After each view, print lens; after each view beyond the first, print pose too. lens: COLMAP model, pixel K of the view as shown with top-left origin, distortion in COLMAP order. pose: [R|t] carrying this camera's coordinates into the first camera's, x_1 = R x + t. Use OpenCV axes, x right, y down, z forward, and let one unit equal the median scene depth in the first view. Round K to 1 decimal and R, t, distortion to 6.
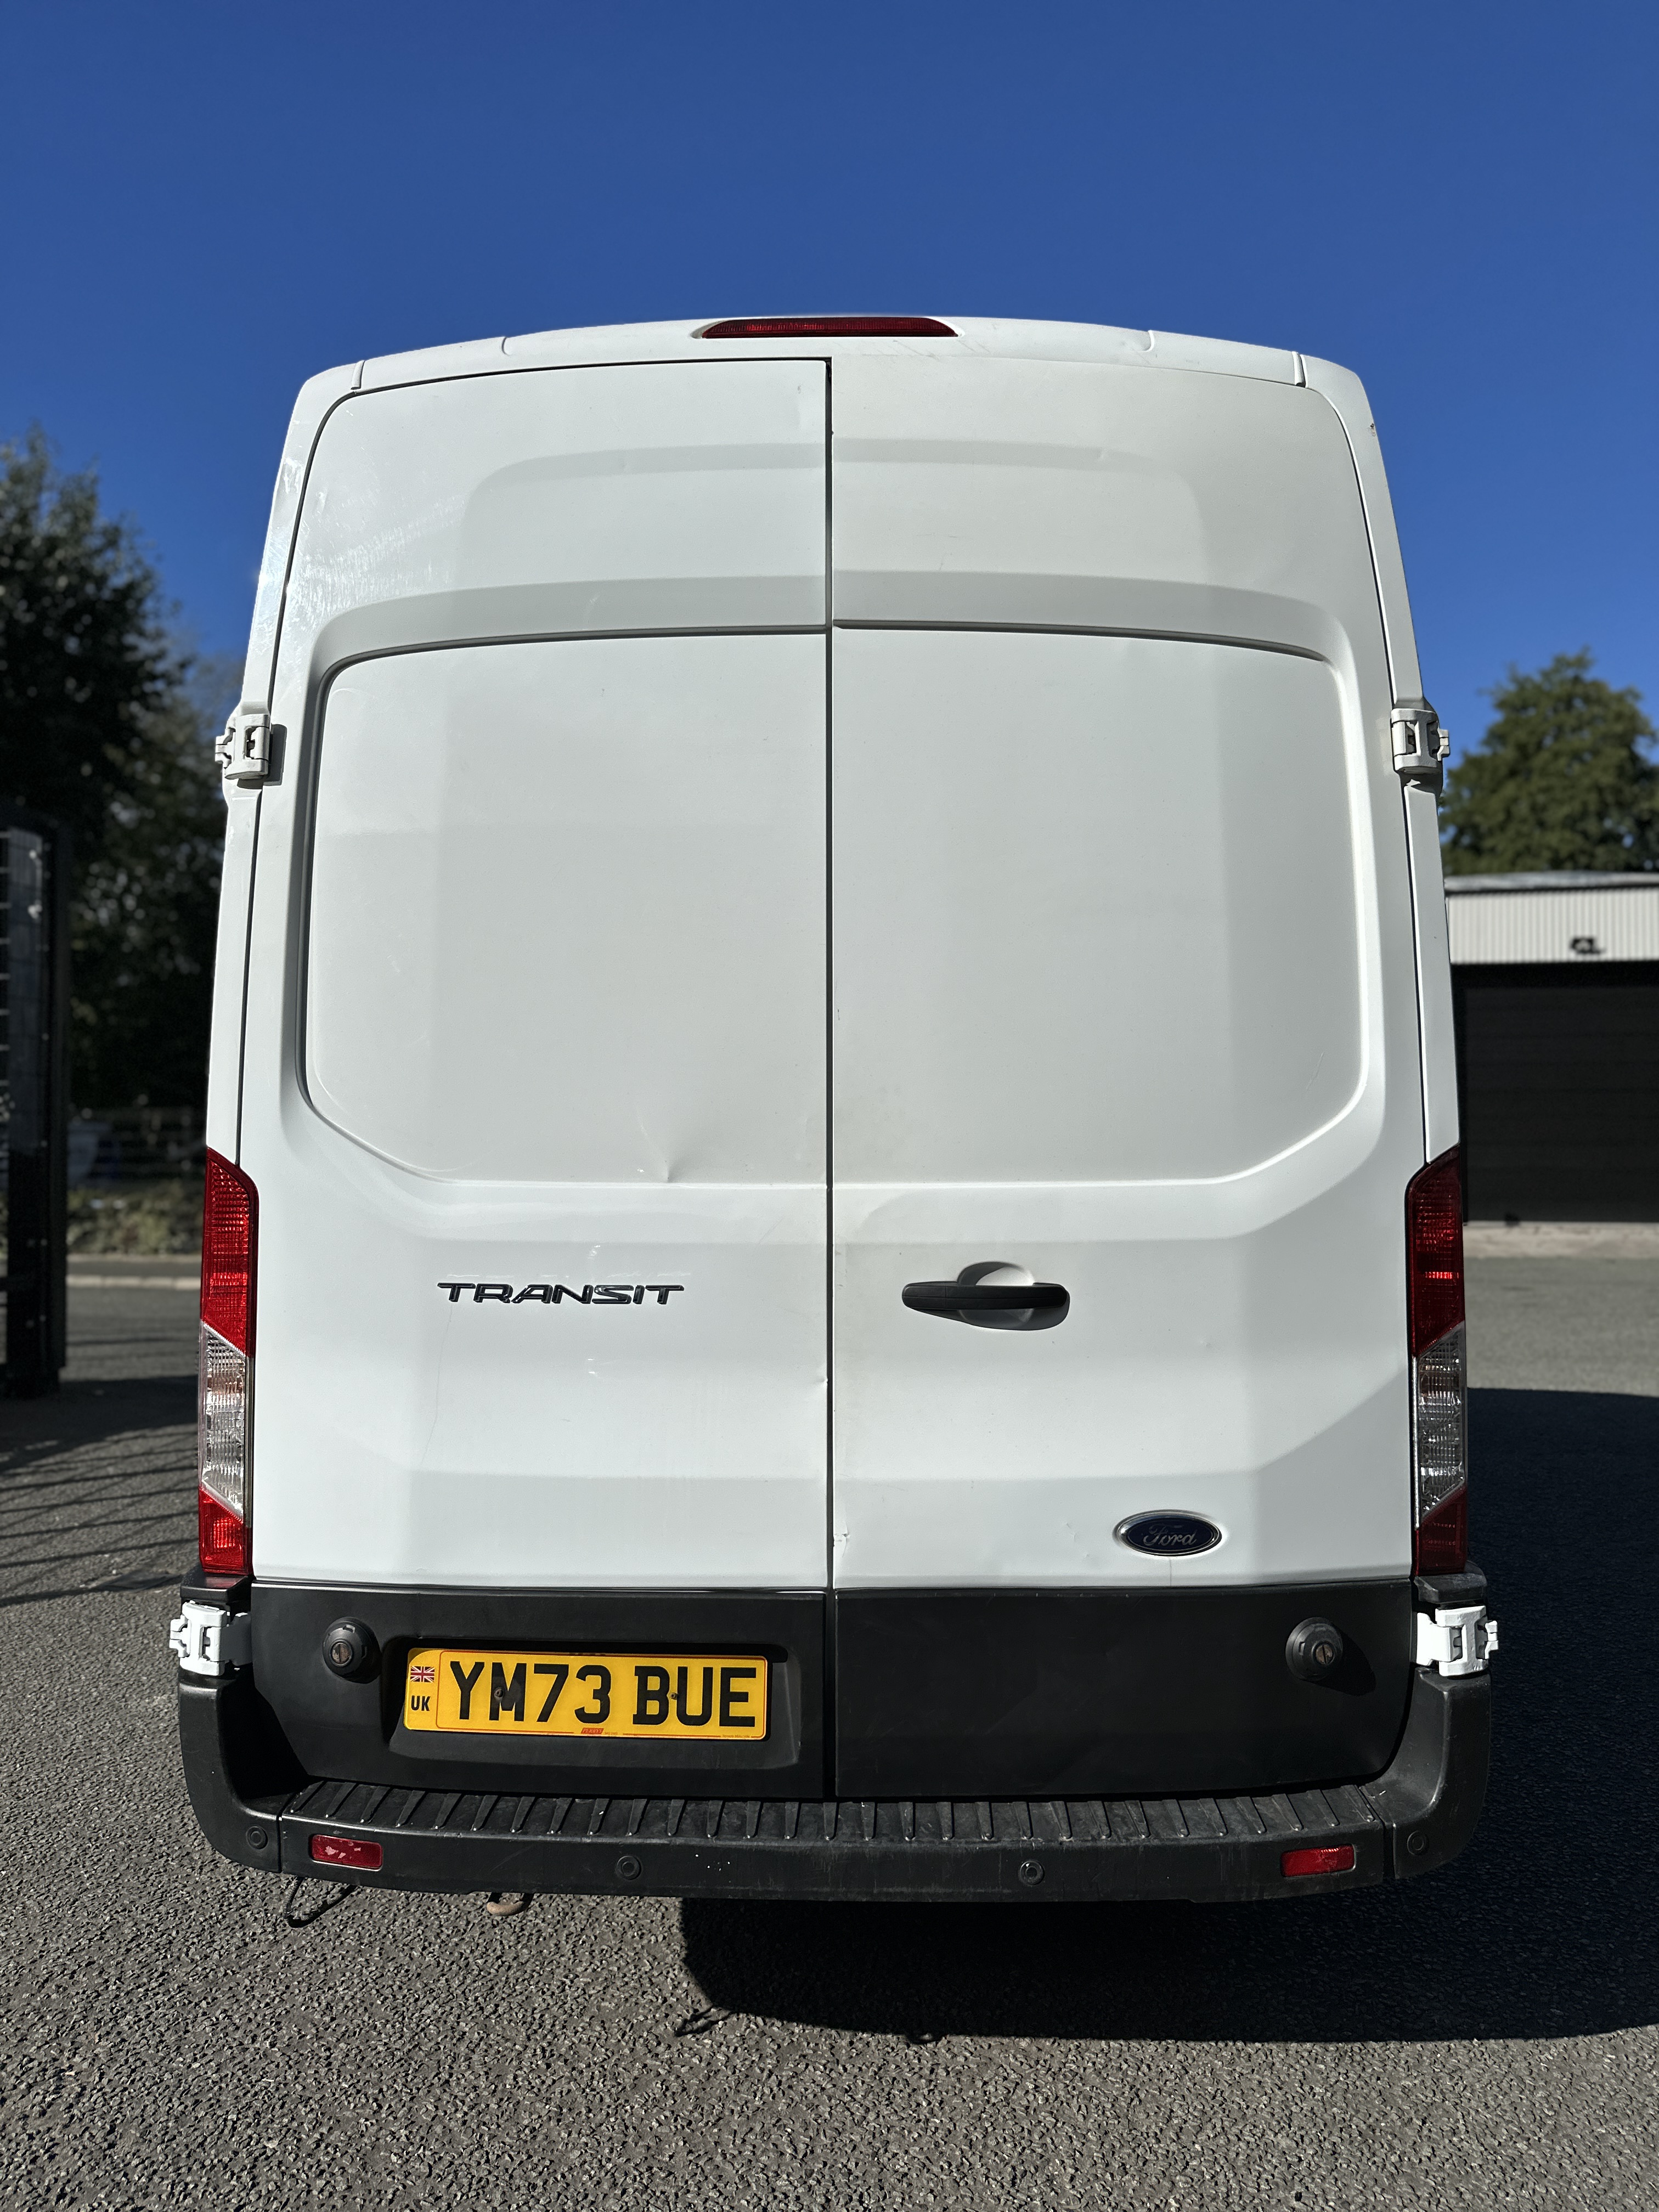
lens RADIAL K [[1531.7, 0, 829.5], [0, 1531.7, 1106.0], [0, 0, 1]] dist [0.084627, -0.122445]
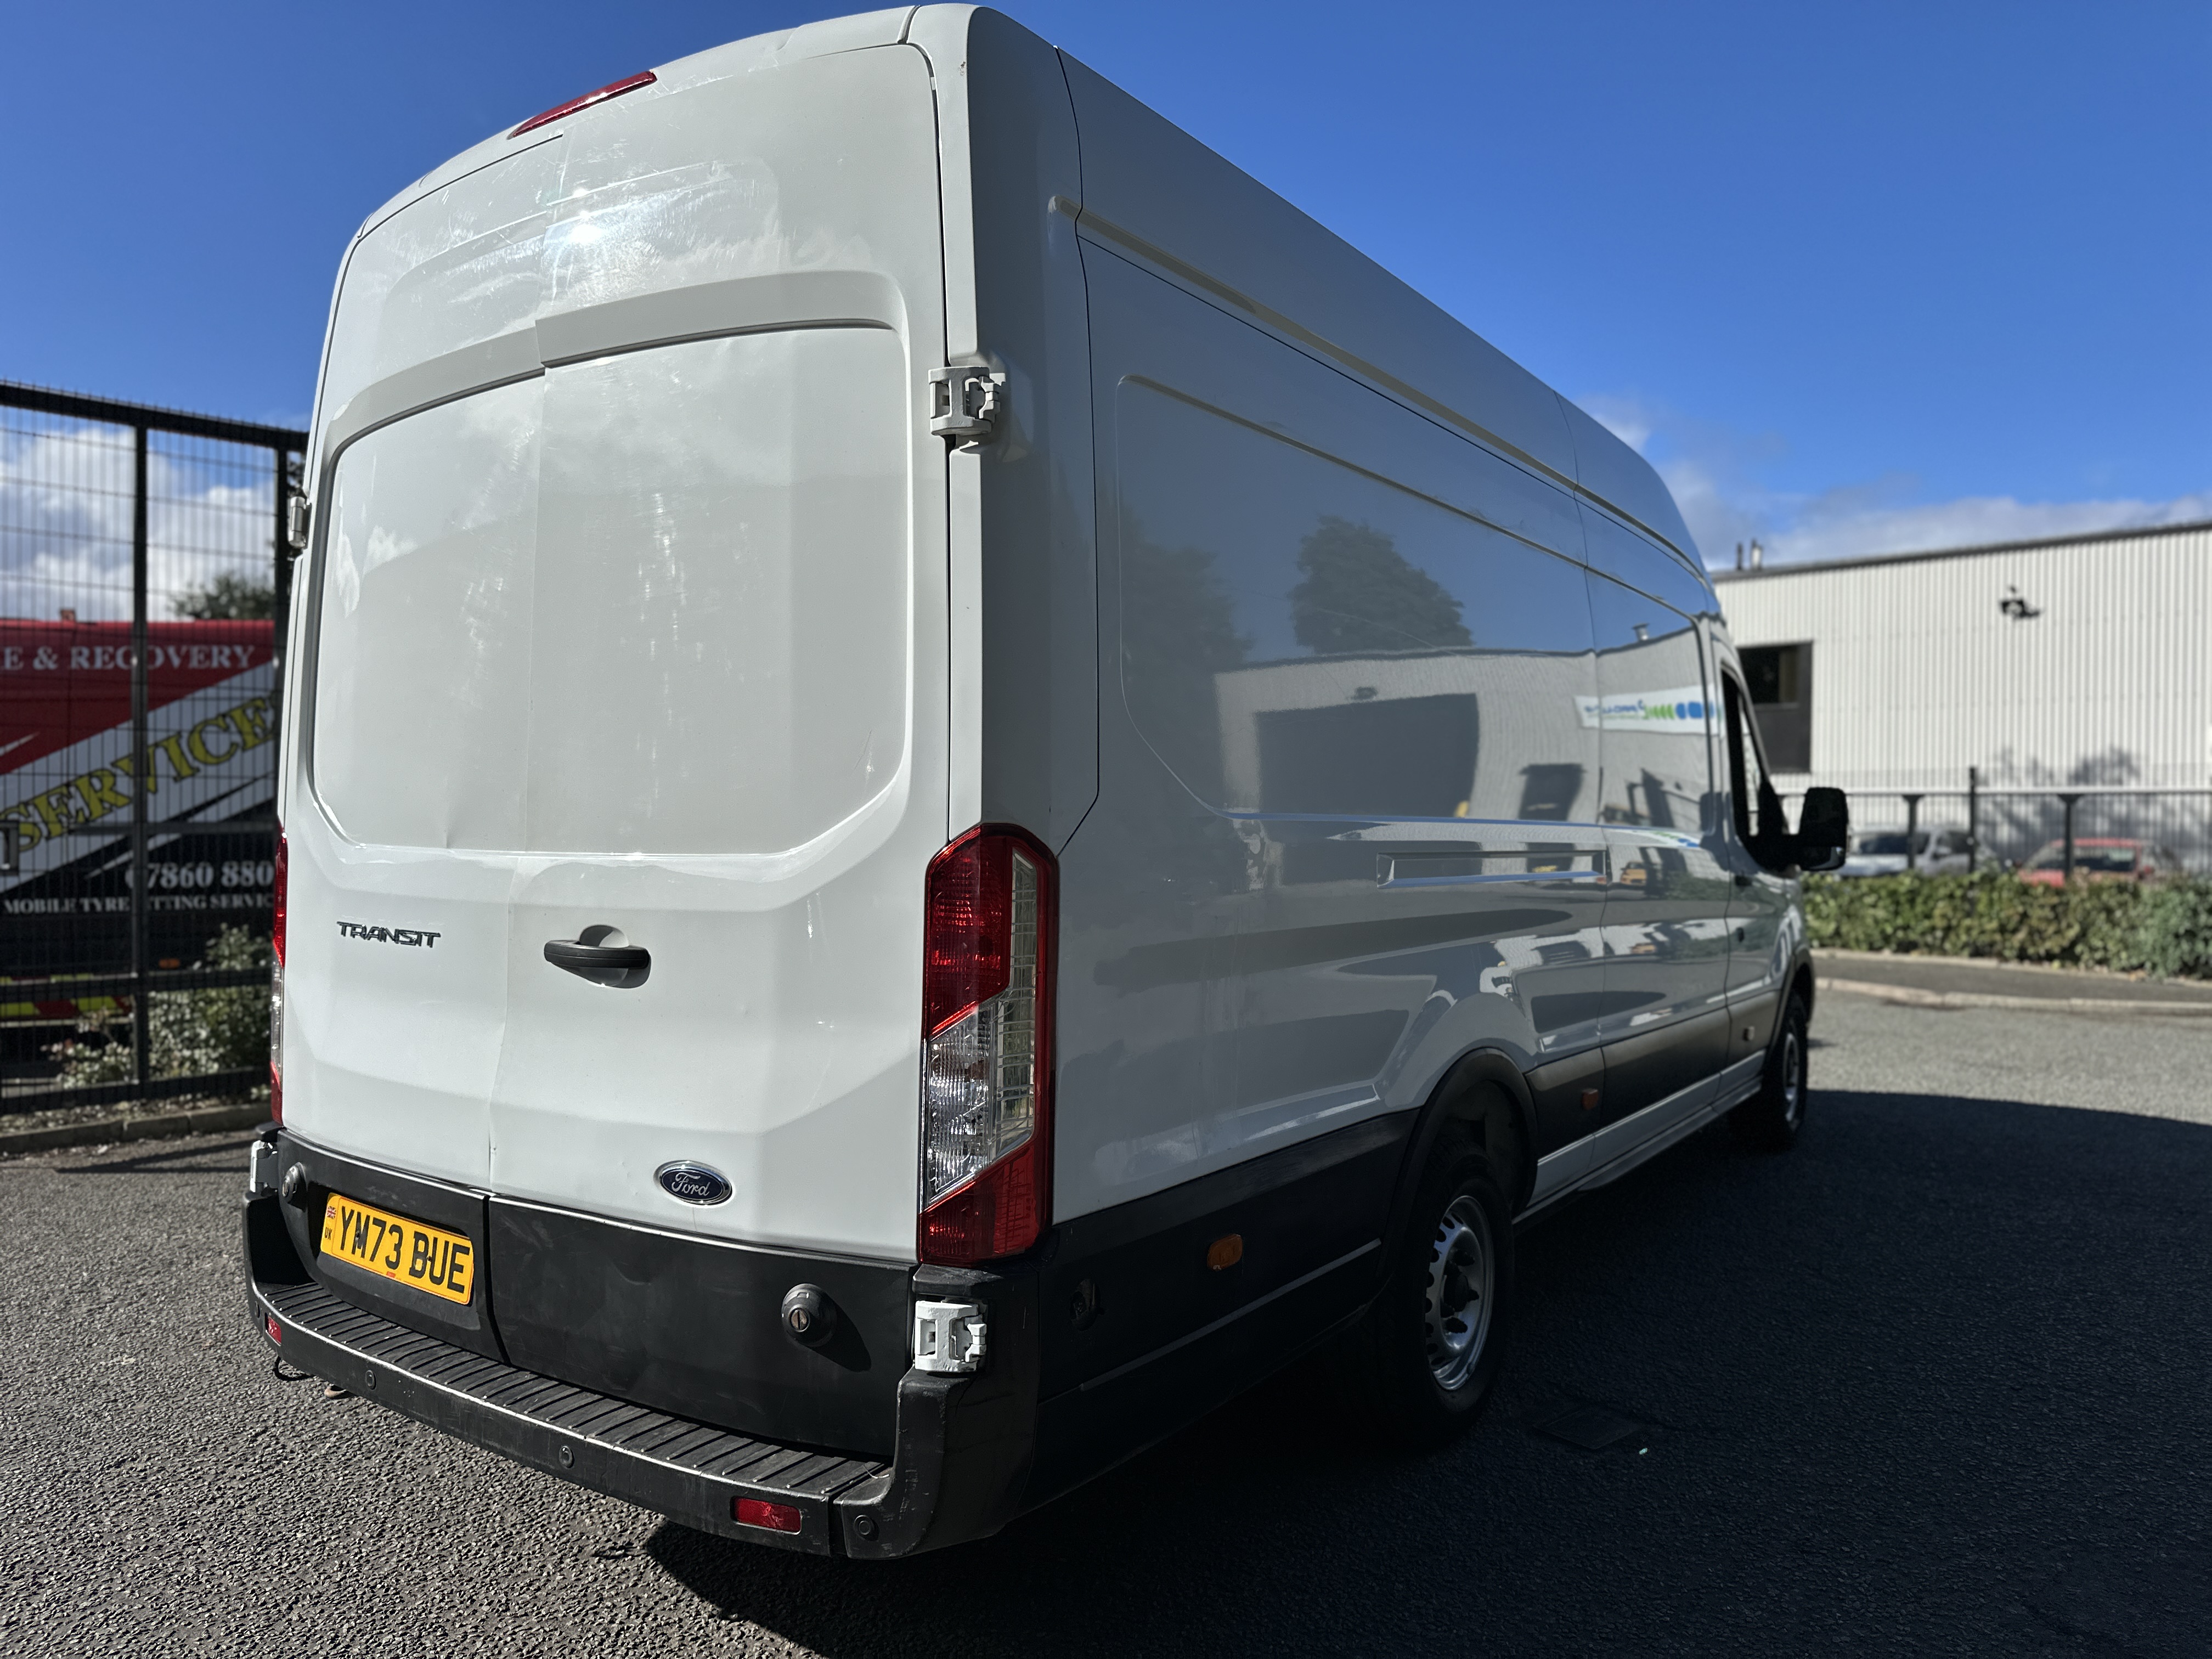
lens RADIAL K [[1531.7, 0, 1106.0], [0, 1531.7, 829.5], [0, 0, 1]] dist [0.084627, -0.122445]
pose [[0.828971, 0.011976, -0.559163, 1.038401], [0.006430, 0.999501, 0.030940, -0.000574], [0.559254, -0.029244, 0.828480, 0.273338]]
